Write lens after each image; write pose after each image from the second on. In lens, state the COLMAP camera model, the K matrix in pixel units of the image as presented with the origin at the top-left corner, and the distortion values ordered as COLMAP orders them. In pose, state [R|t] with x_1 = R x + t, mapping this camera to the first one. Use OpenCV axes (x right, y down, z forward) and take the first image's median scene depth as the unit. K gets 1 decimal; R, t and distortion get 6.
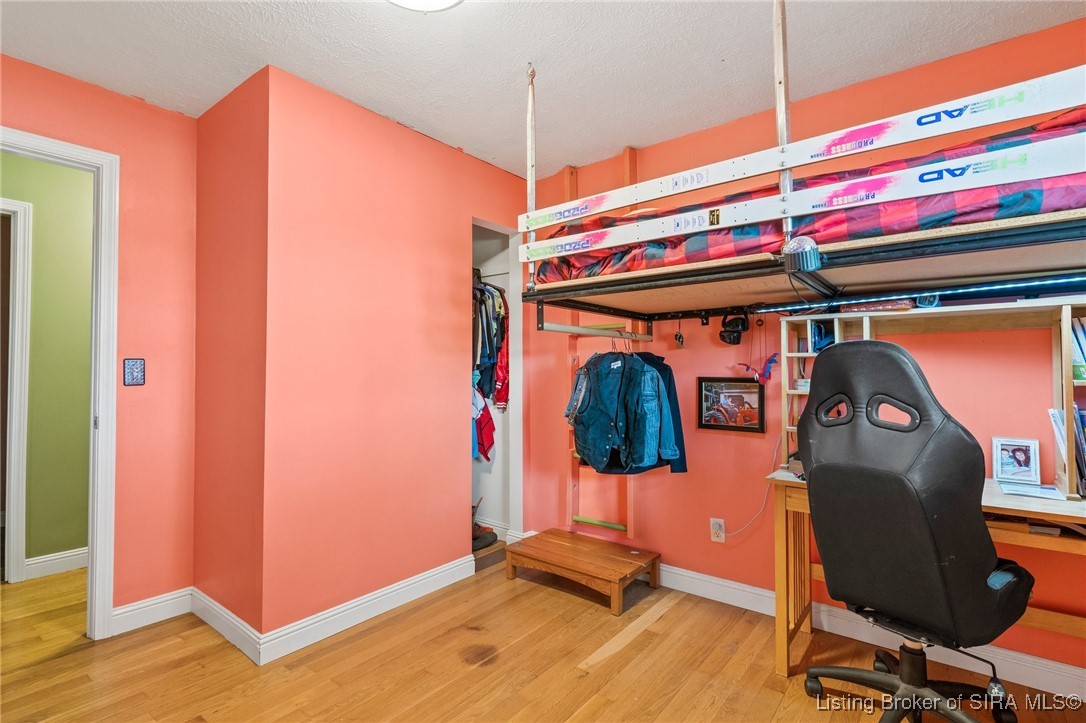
lens RADIAL K [[513.3, 0, 543.0], [0, 513.3, 361.5], [0, 0, 1]] dist [-0.022210, -0.000033]
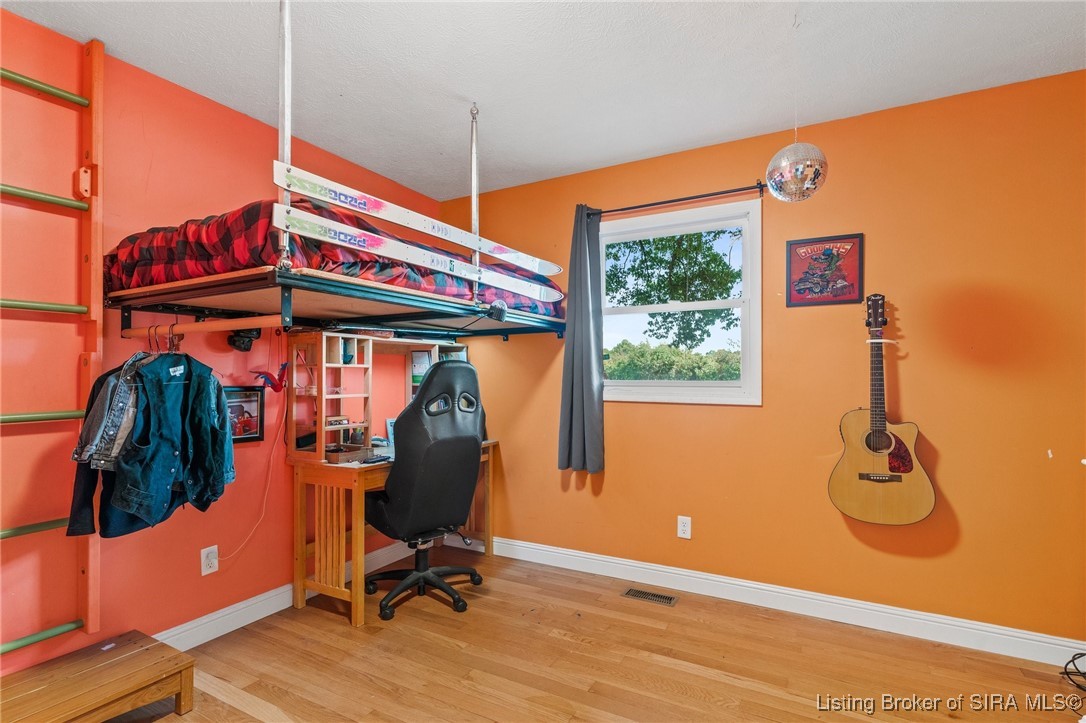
lens RADIAL K [[523.6, 0, 543.3], [0, 523.6, 376.6], [0, 0, 1]] dist [0.001099, 0.000155]
pose [[-0.166950, 0.002965, 0.985961, -0.841544], [-0.014588, 0.999879, -0.005478, 0.013728], [-0.985857, -0.015298, -0.166887, 0.767567]]
